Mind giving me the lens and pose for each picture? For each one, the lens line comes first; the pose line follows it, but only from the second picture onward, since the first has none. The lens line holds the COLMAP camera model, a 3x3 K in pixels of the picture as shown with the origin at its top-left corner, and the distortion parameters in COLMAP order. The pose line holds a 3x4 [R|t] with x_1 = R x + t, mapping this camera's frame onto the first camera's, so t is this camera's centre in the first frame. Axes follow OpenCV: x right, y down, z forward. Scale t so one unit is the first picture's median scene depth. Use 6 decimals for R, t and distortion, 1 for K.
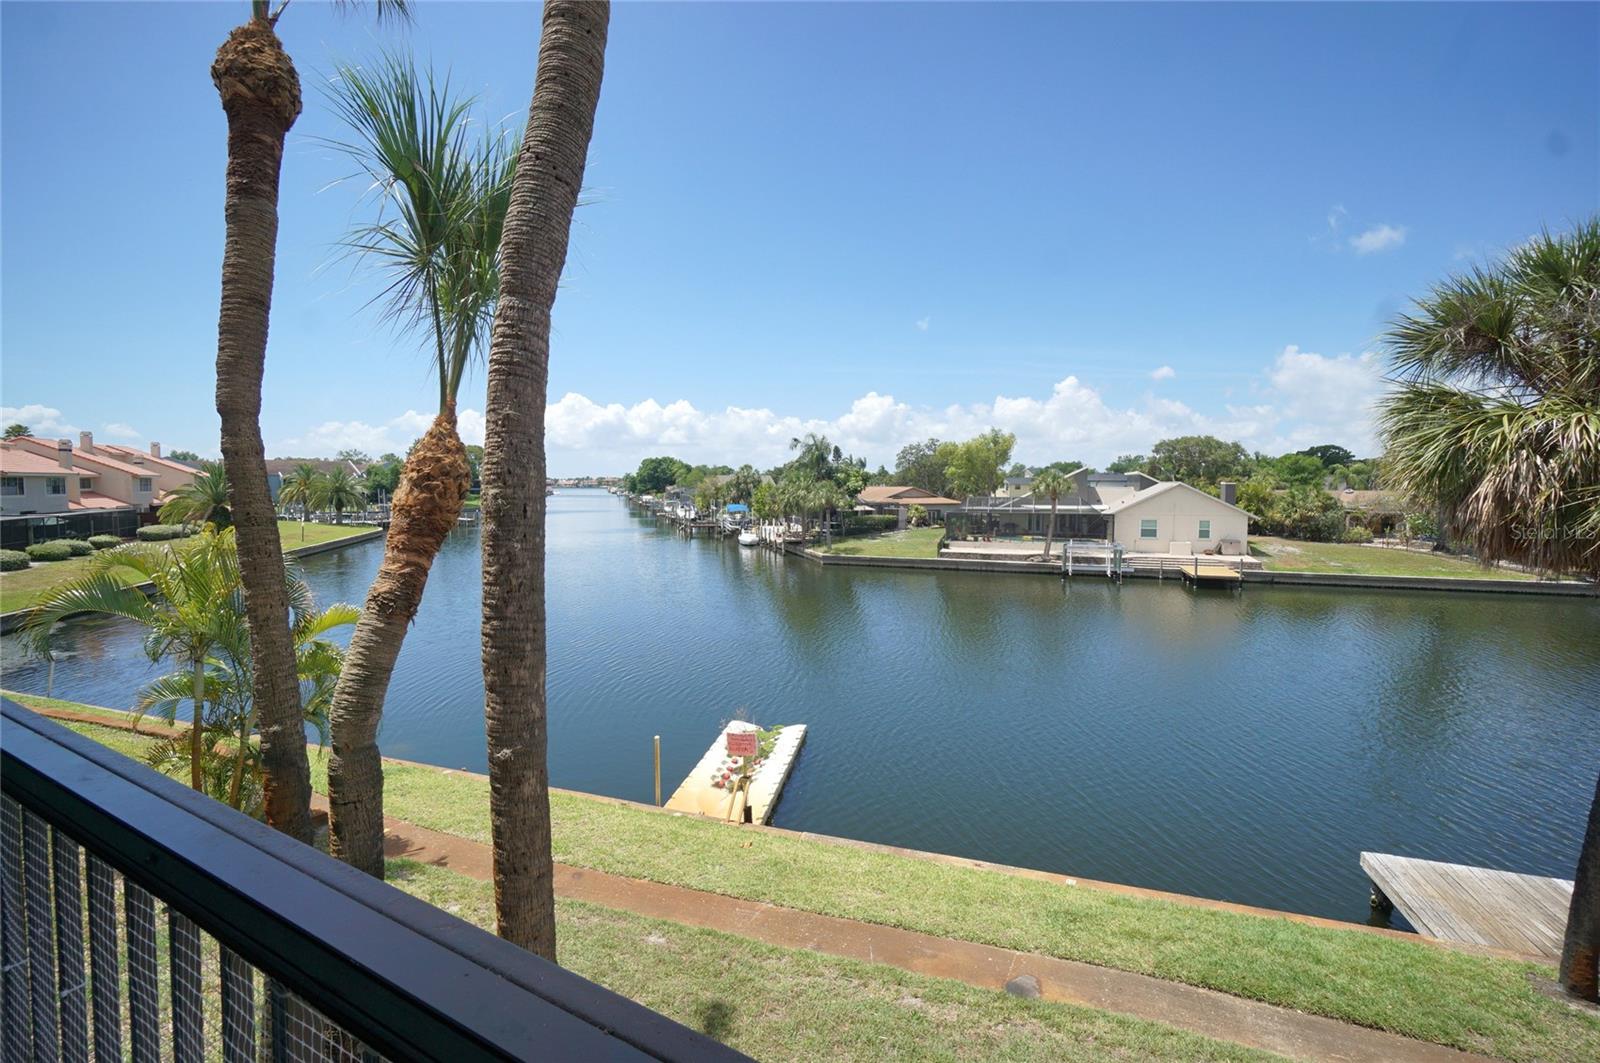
lens RADIAL K [[688.0, 0, 798.3], [0, 688.0, 522.4], [0, 0, 1]] dist [-0.002697, 0.001086]
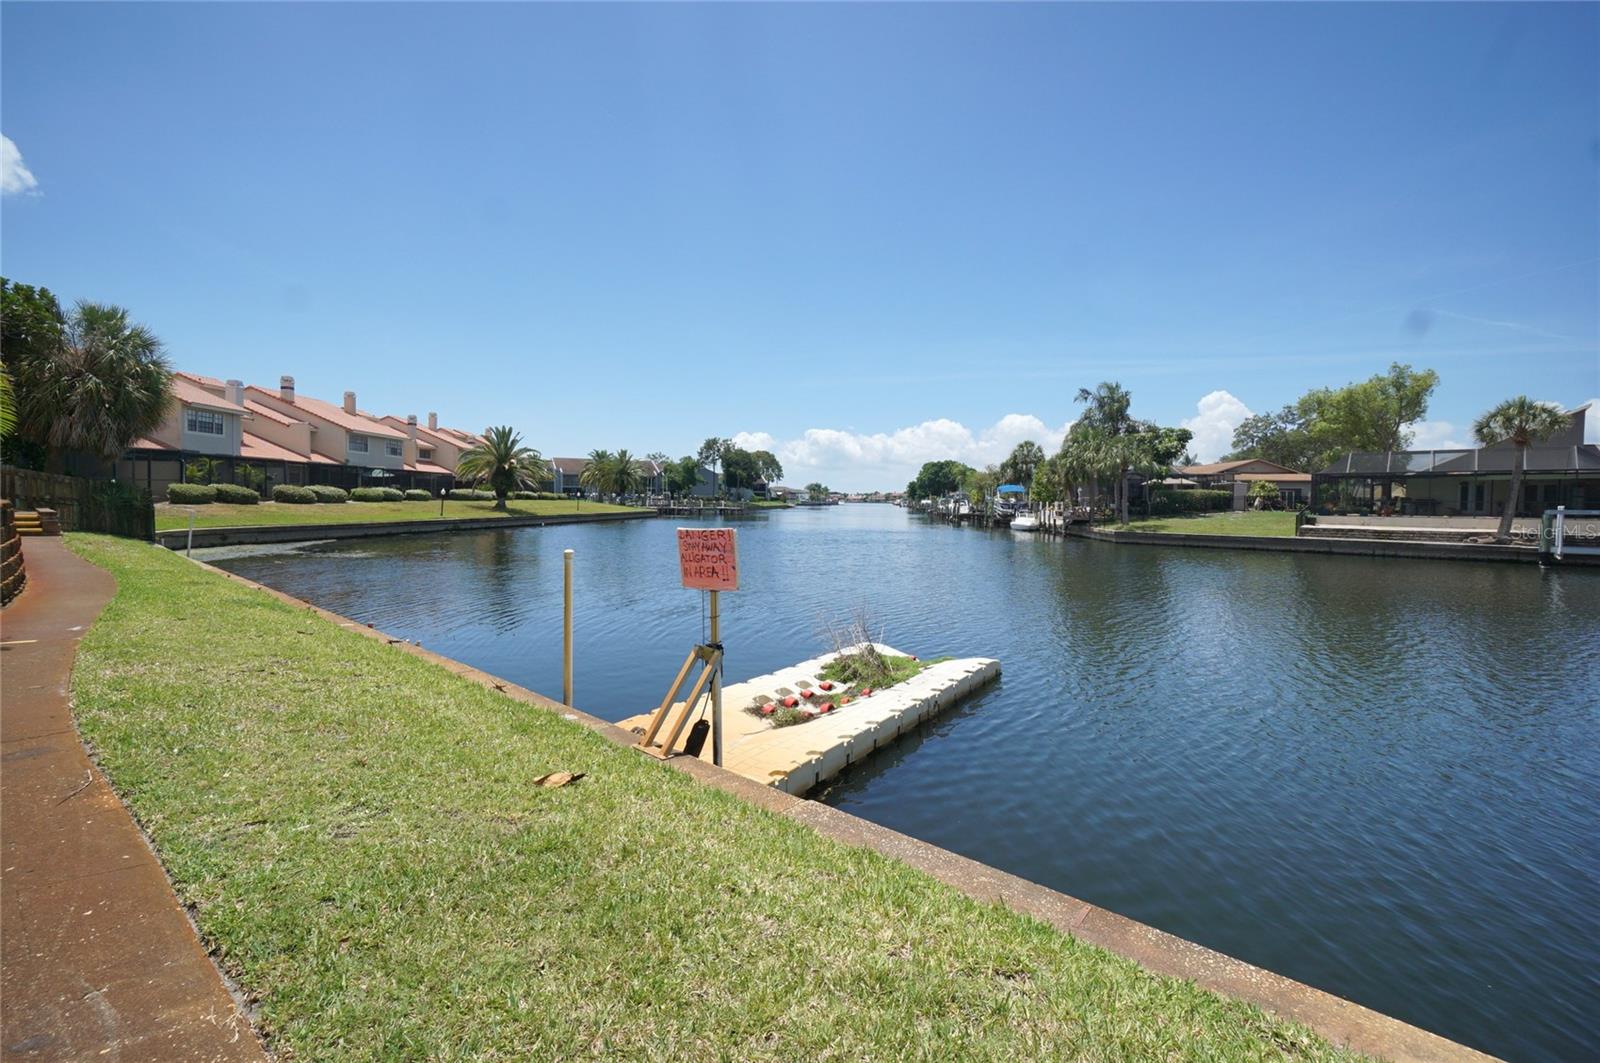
lens RADIAL K [[712.8, 0, 800.3], [0, 712.8, 523.6], [0, 0, 1]] dist [0.000264, 0.000888]
pose [[0.918099, 0.019748, -0.395860, 0.024456], [-0.031060, 0.999271, -0.022185, 0.059168], [0.395133, 0.032663, 0.918043, 0.123659]]
